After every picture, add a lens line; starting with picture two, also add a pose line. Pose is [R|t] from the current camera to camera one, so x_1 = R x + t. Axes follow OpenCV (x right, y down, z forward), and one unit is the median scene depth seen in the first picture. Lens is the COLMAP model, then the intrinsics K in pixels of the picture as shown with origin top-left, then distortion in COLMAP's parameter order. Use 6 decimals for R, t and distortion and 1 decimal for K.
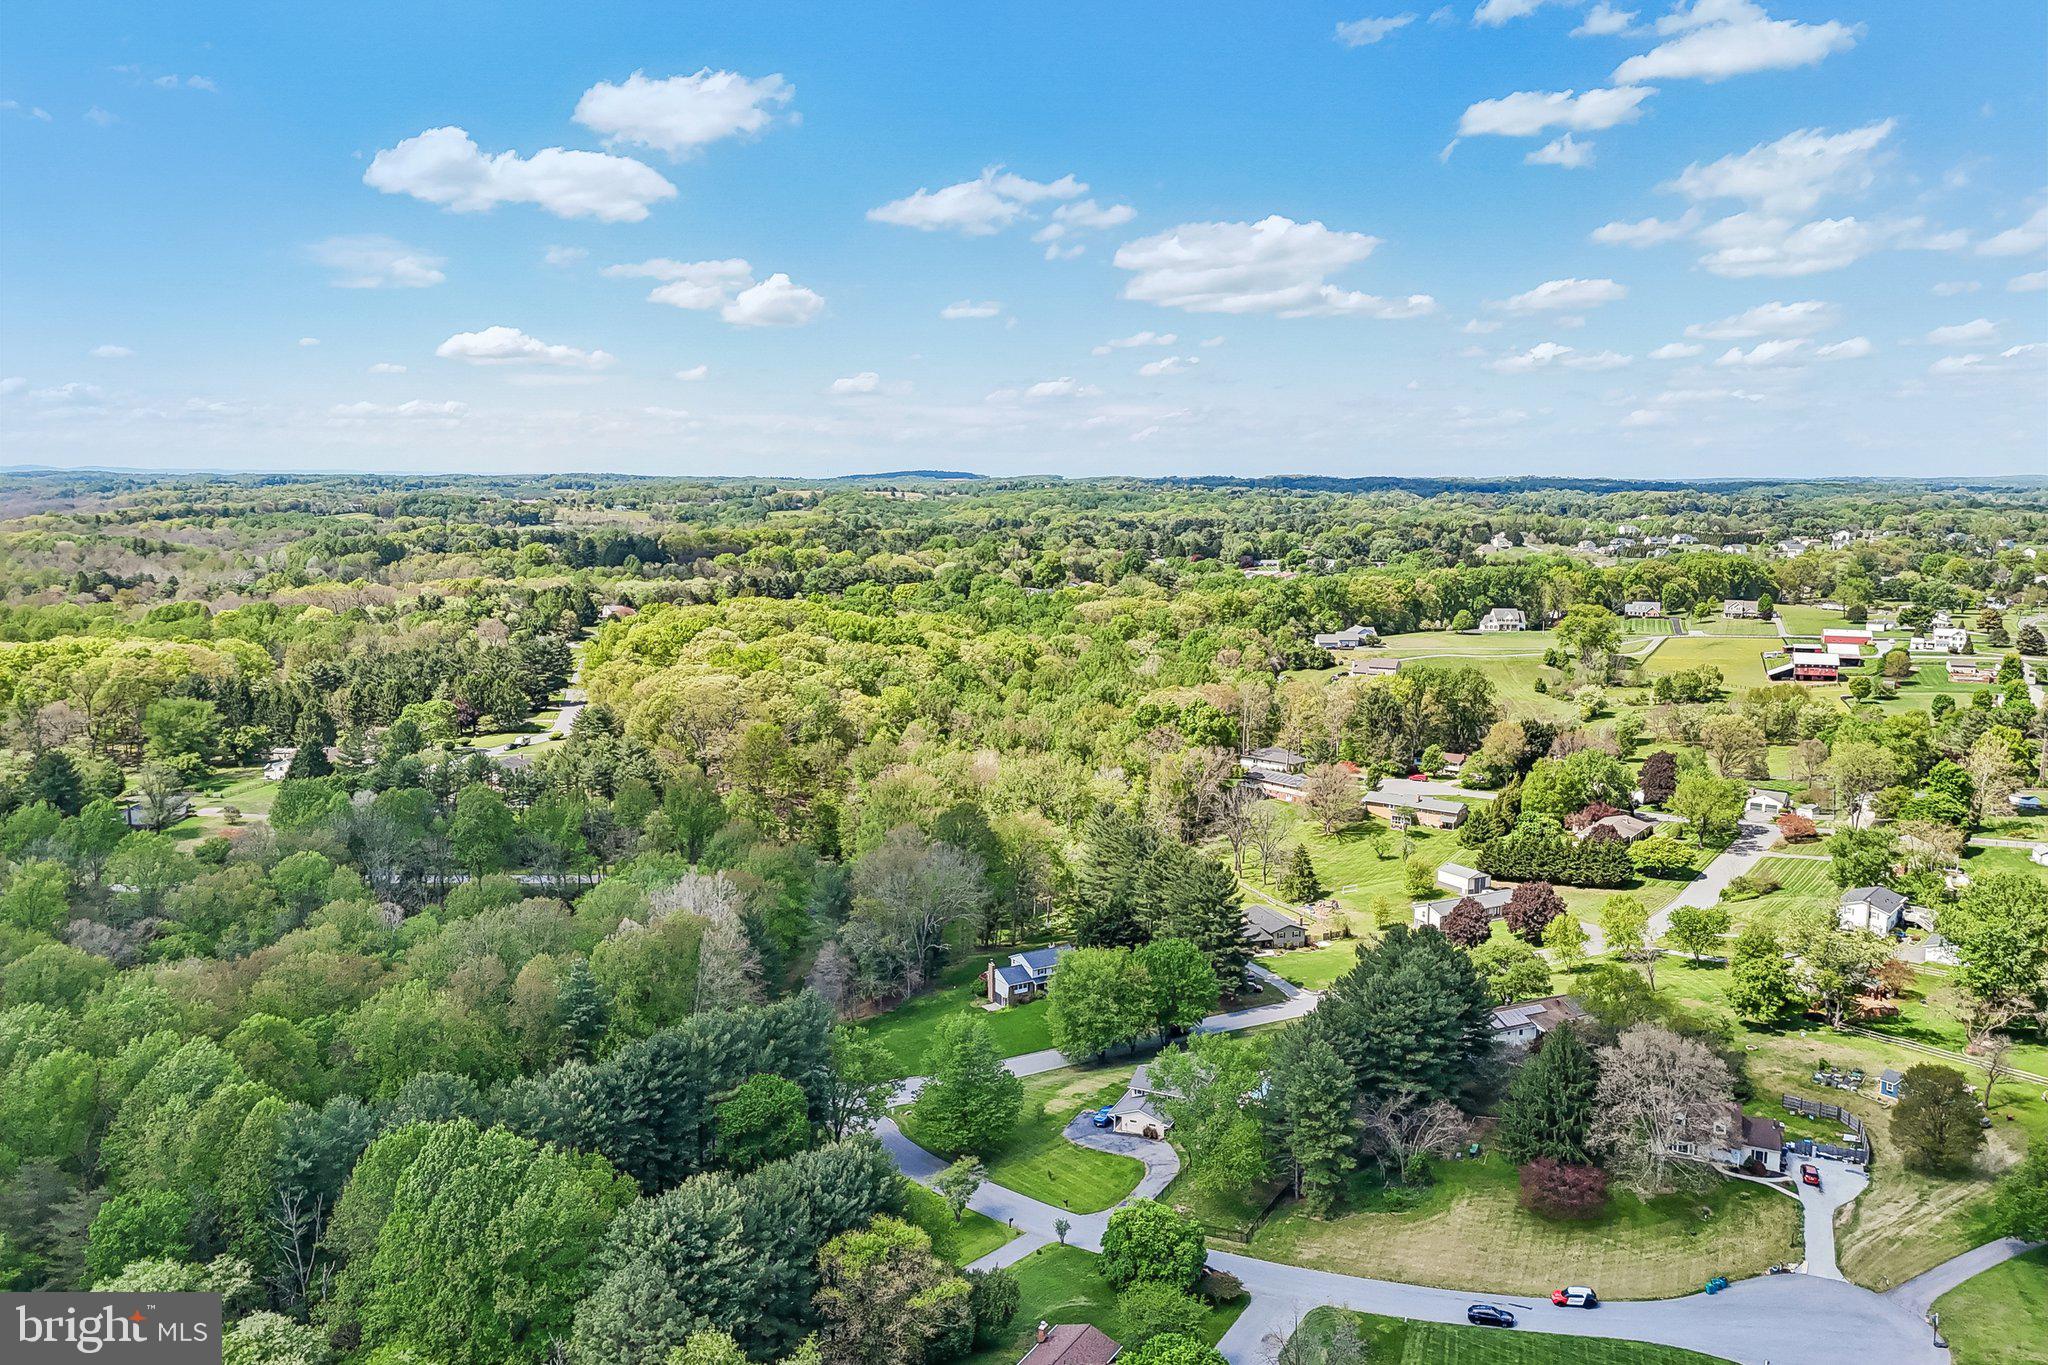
lens RADIAL K [[1518.8, 0, 1024.0], [0, 1518.8, 682.5], [0, 0, 1]] dist [0.124625, -0.175589]
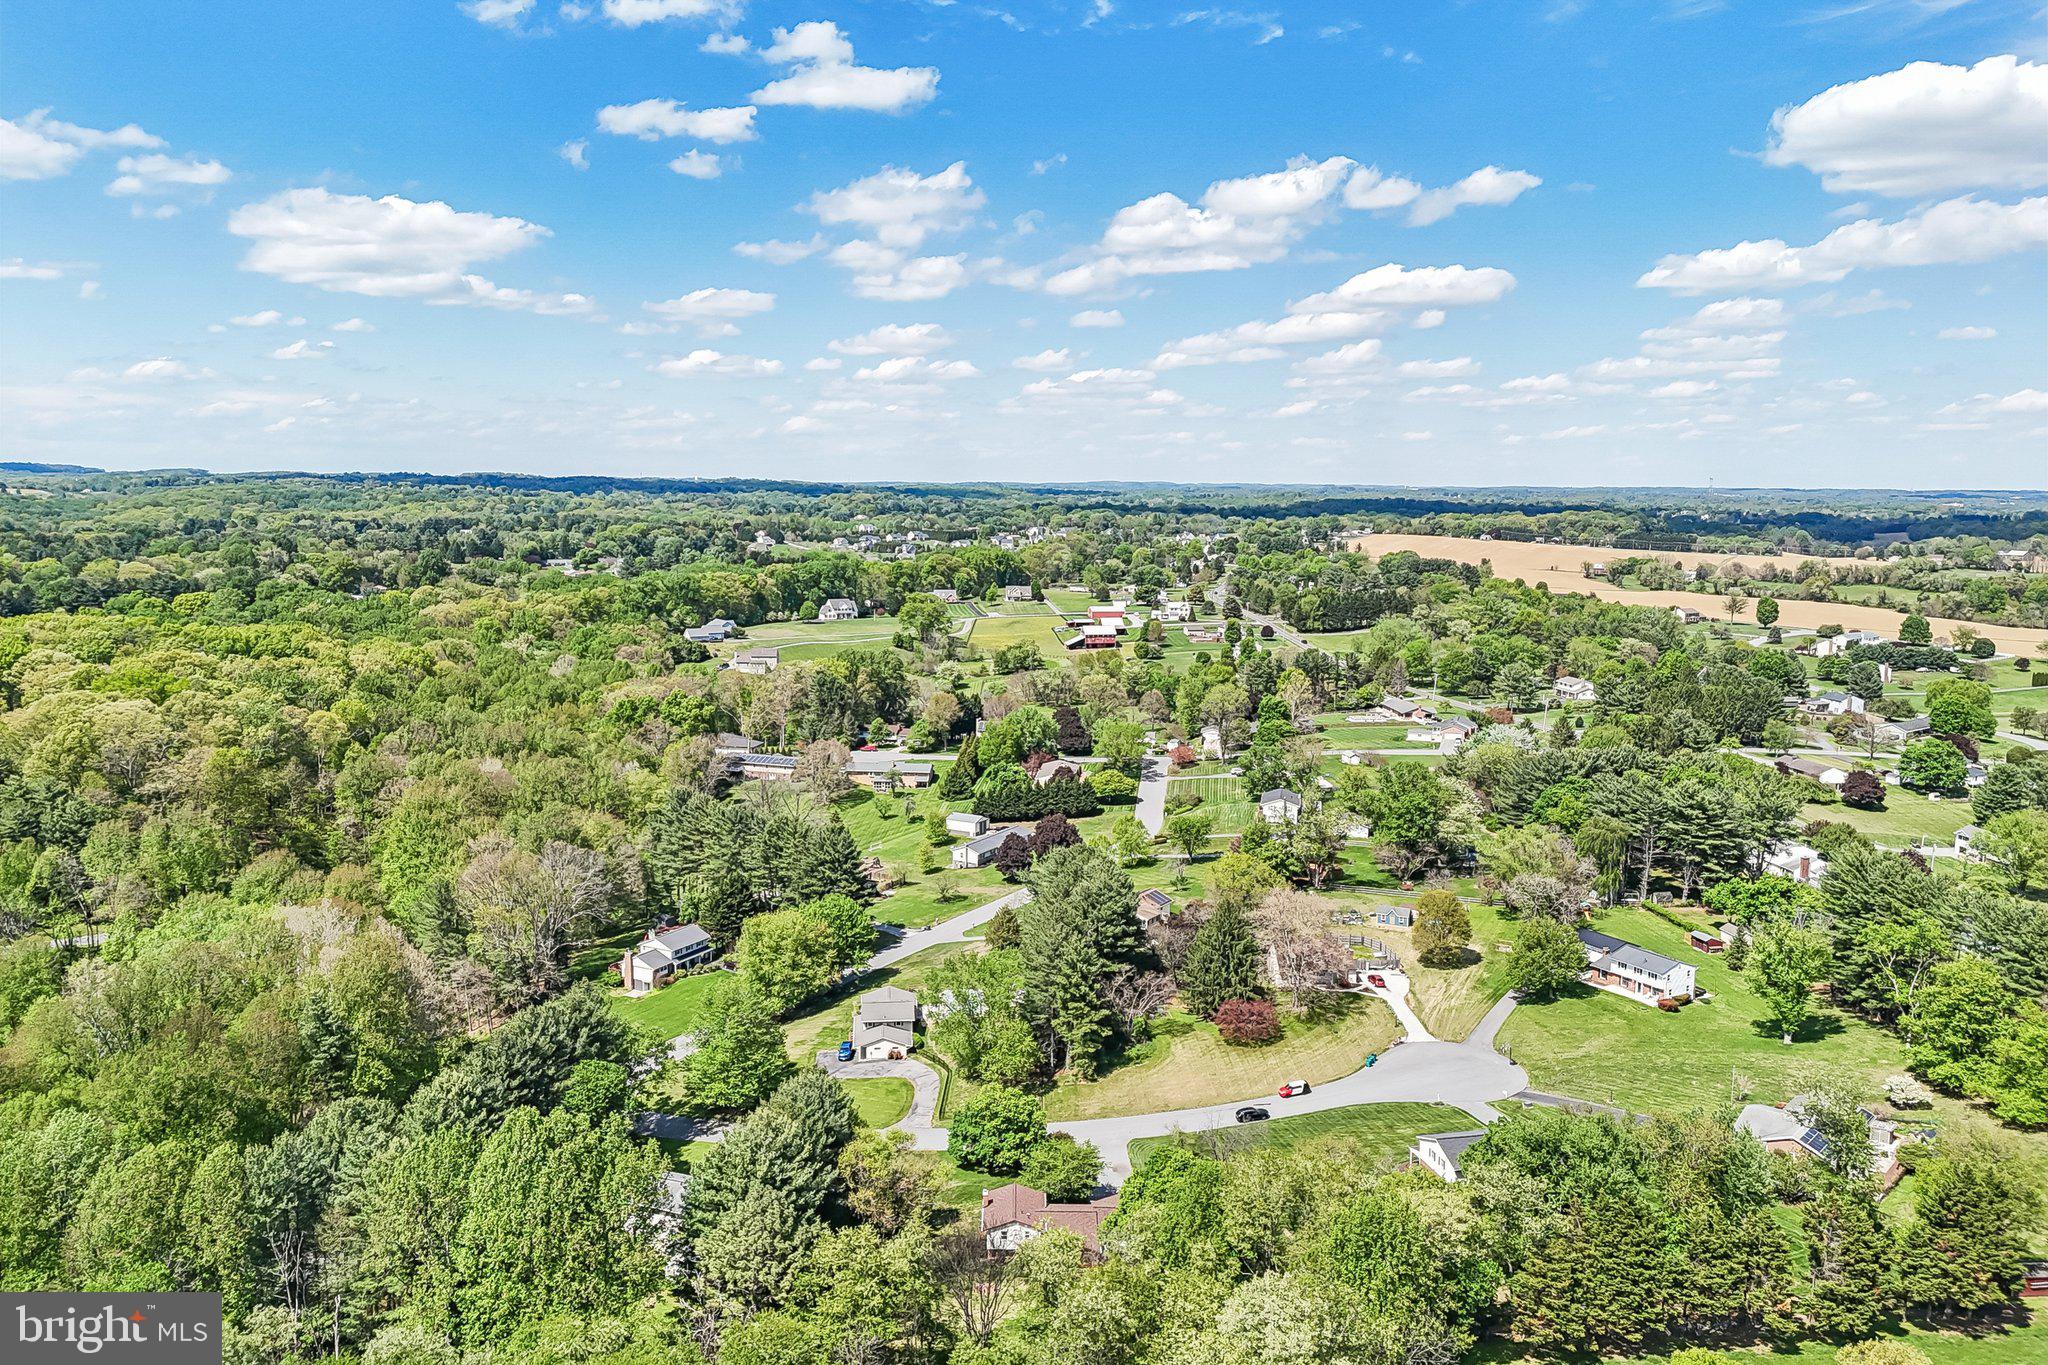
lens RADIAL K [[1518.8, 0, 1024.0], [0, 1518.8, 682.5], [0, 0, 1]] dist [0.124625, -0.175589]
pose [[0.861501, -0.063332, 0.503790, -0.127093], [0.063256, 0.997848, 0.017270, 0.001317], [-0.503800, 0.016990, 0.863653, -0.010926]]
